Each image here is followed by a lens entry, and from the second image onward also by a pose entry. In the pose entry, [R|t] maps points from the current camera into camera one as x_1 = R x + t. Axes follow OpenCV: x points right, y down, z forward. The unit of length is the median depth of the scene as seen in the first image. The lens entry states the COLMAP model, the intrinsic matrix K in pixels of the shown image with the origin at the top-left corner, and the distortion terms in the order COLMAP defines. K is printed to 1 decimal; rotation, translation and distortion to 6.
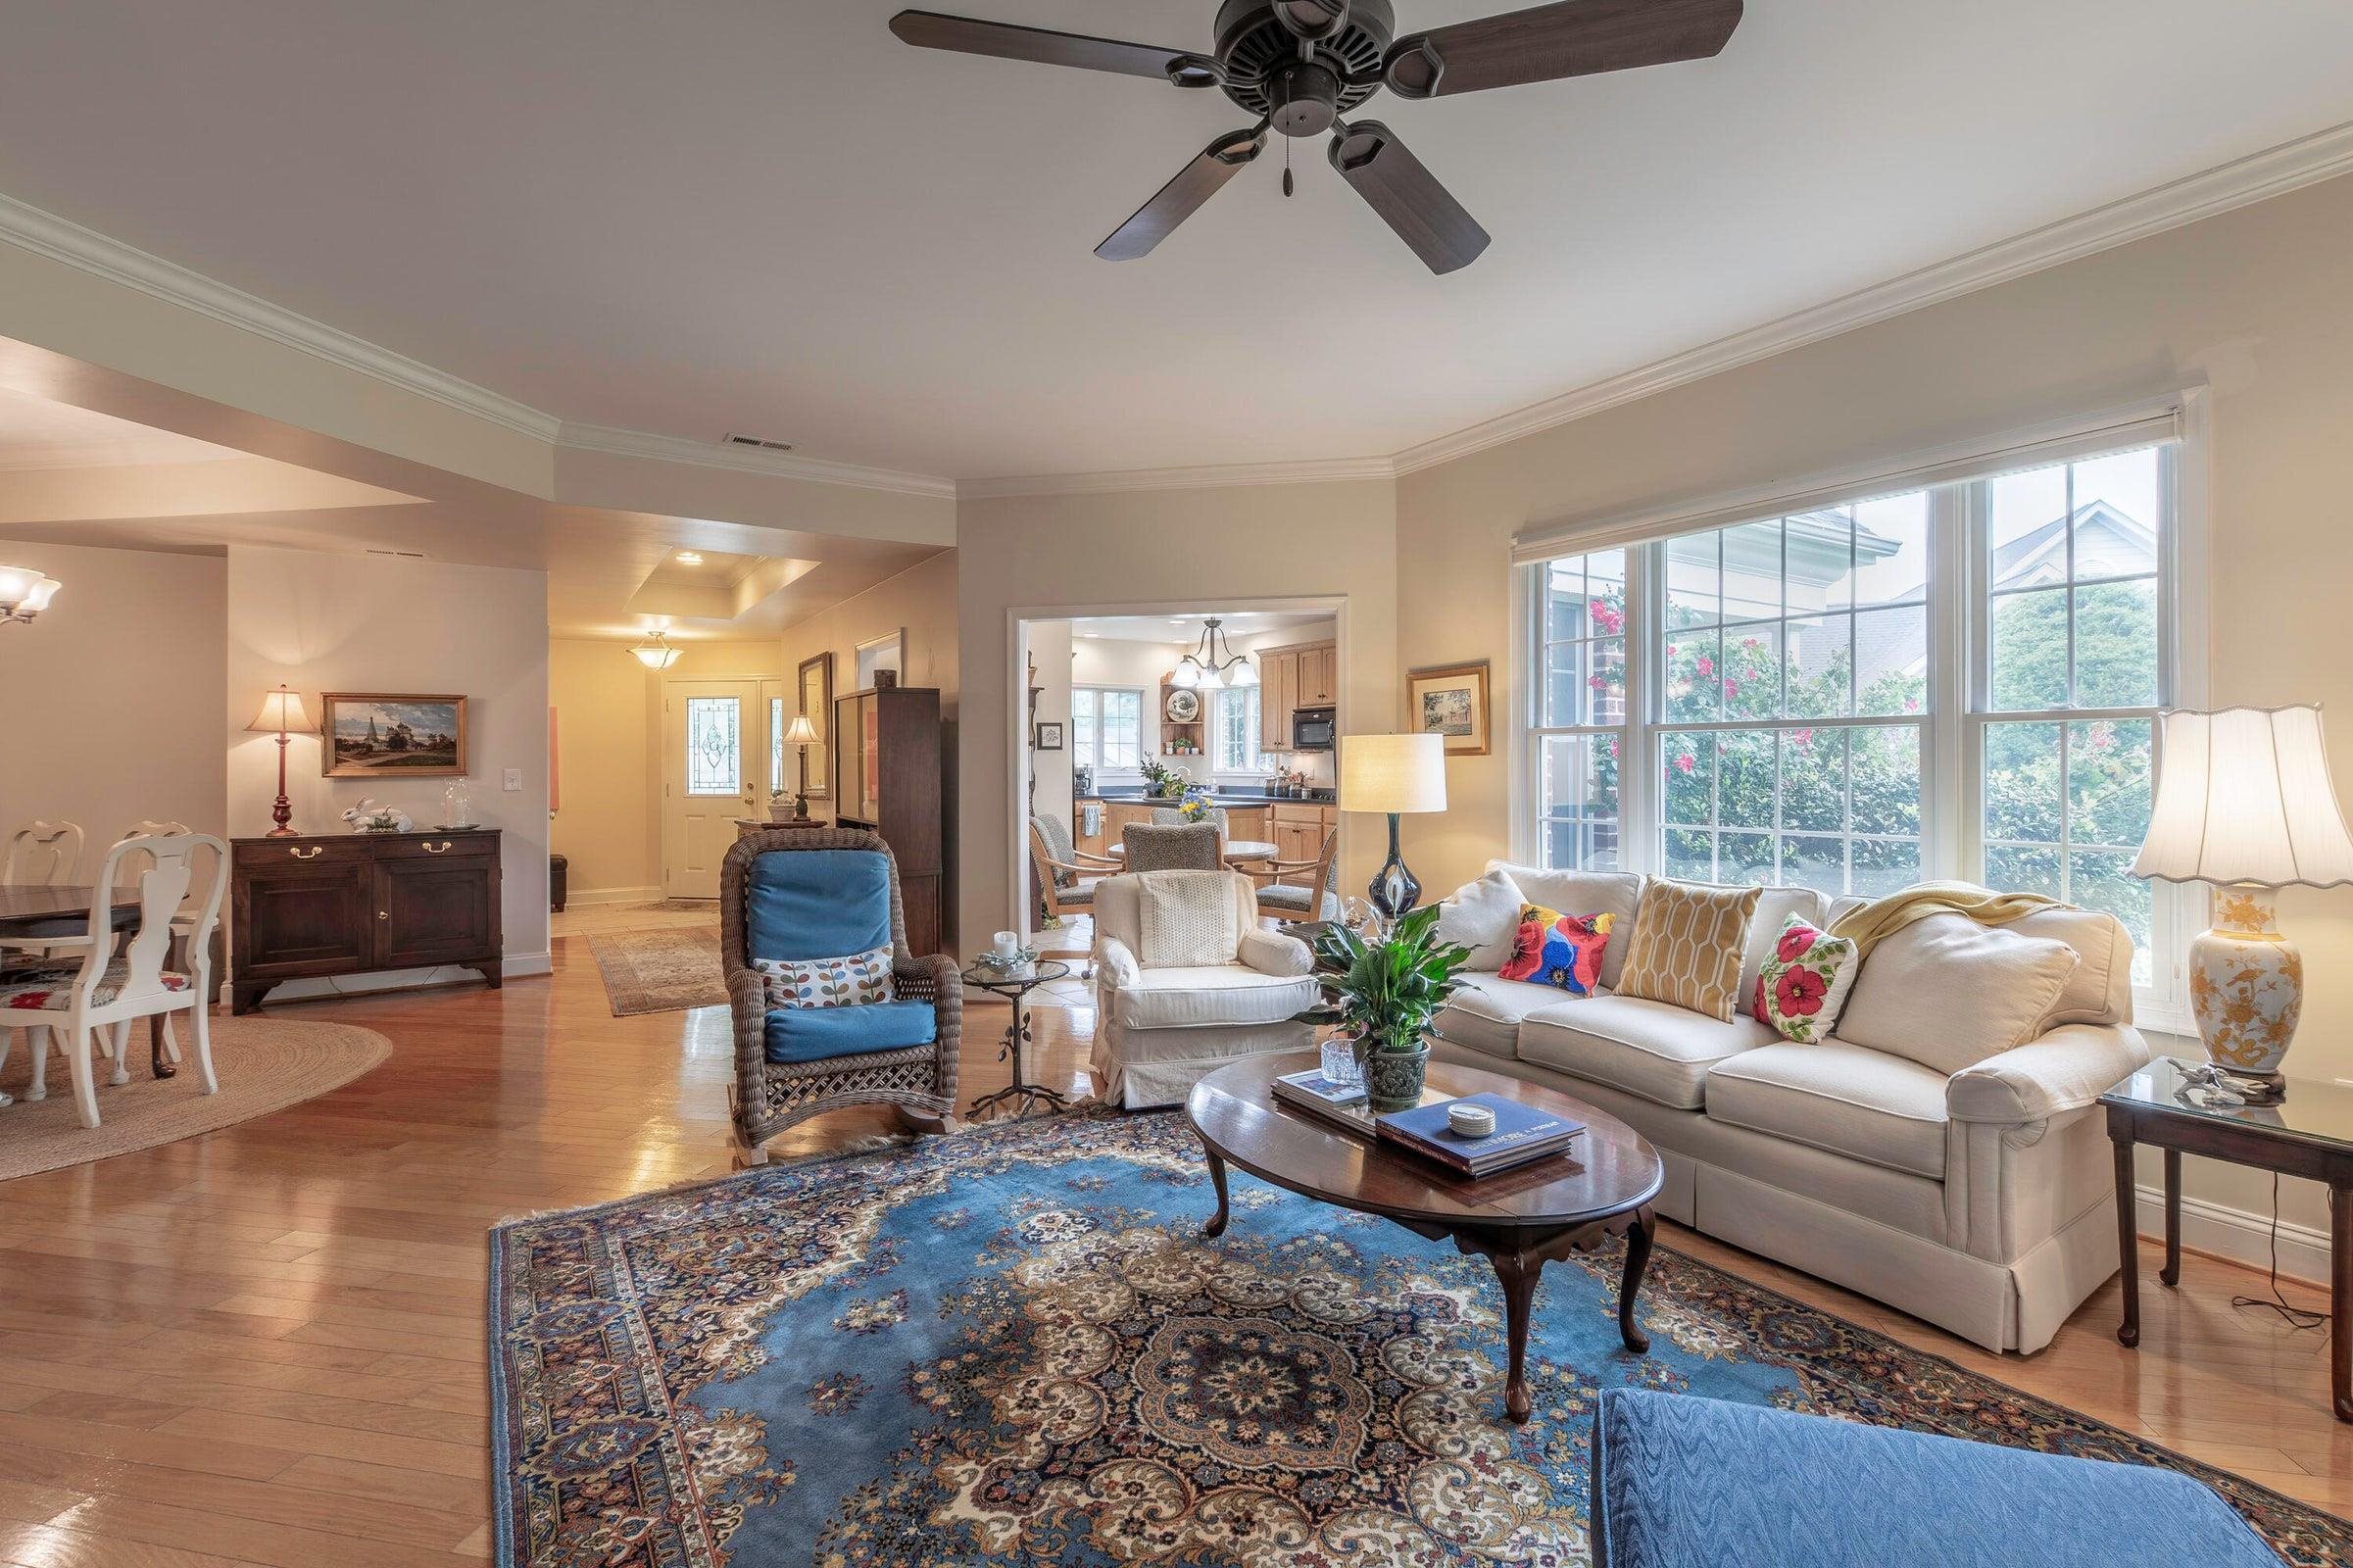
lens RADIAL K [[1029.2, 0, 1214.1], [0, 1029.2, 793.7], [0, 0, 1]] dist [0.007440, -0.004102]
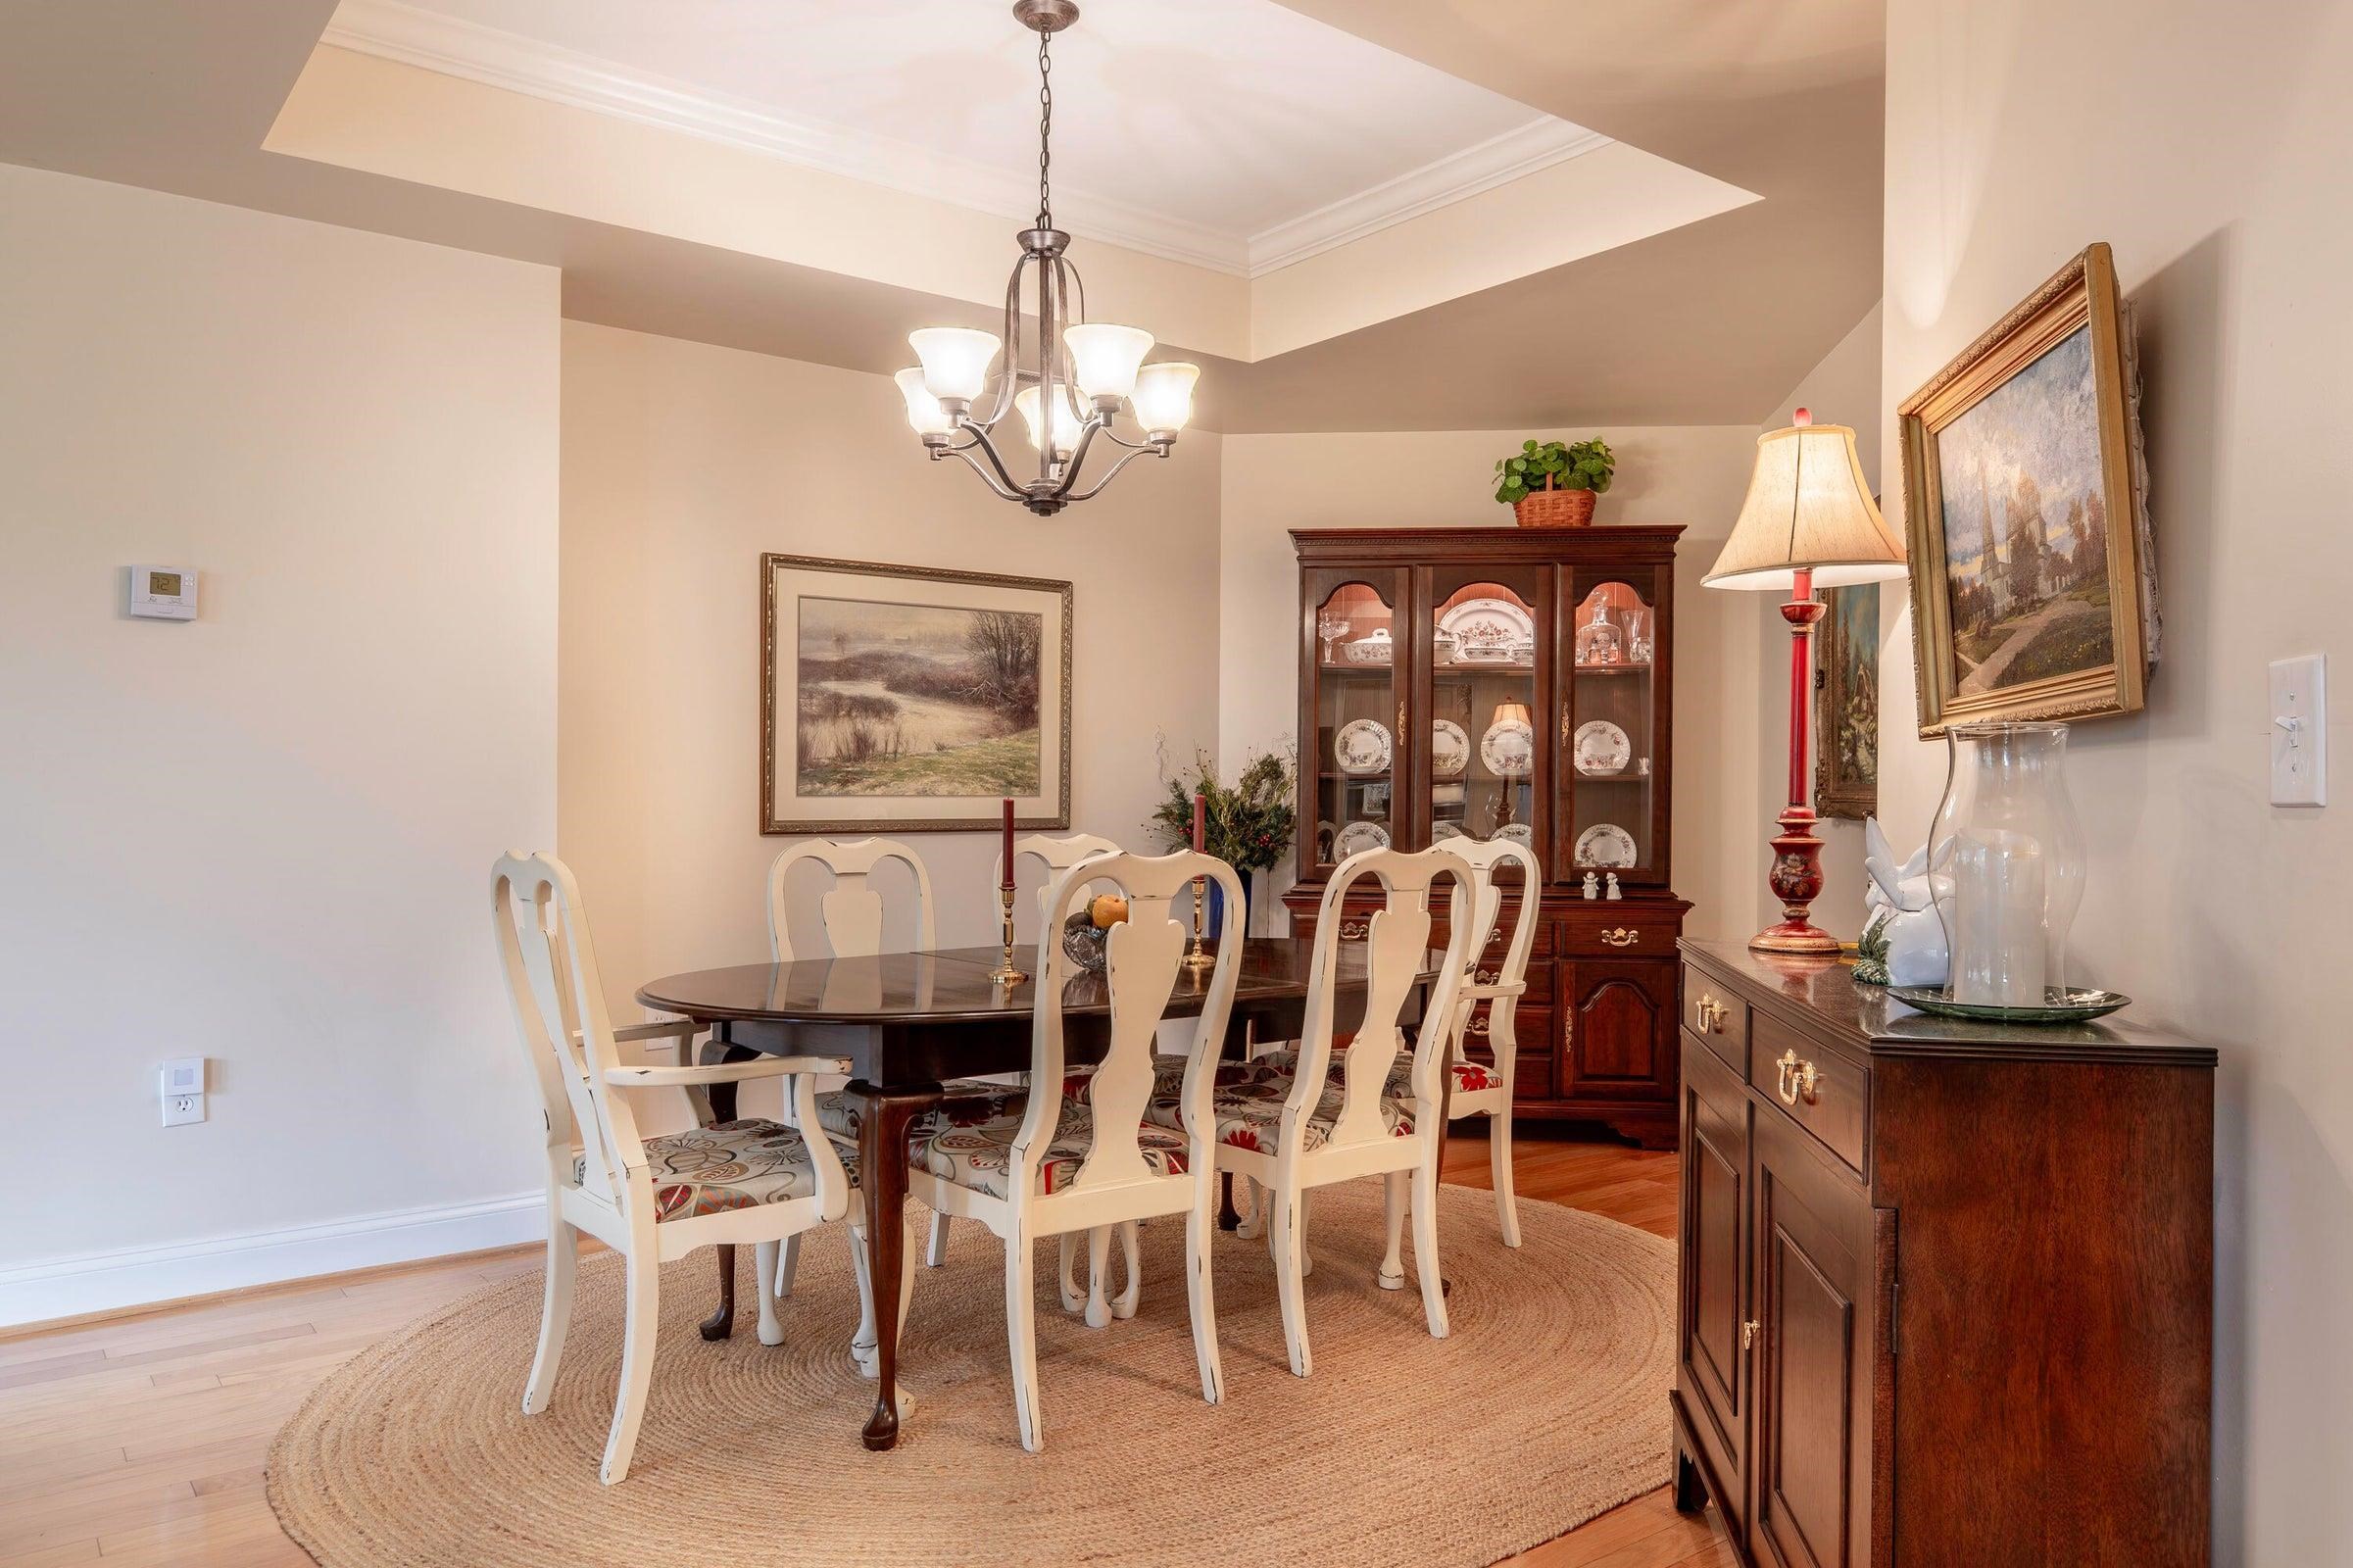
lens RADIAL K [[1633.1, 0, 1173.4], [0, 1633.1, 789.8], [0, 0, 1]] dist [-0.023654, 0.000027]
pose [[-0.677833, -0.009036, -0.735160, -0.571890], [-0.028464, 0.999497, 0.013958, -0.005458], [0.734665, 0.030387, -0.677750, 1.446554]]
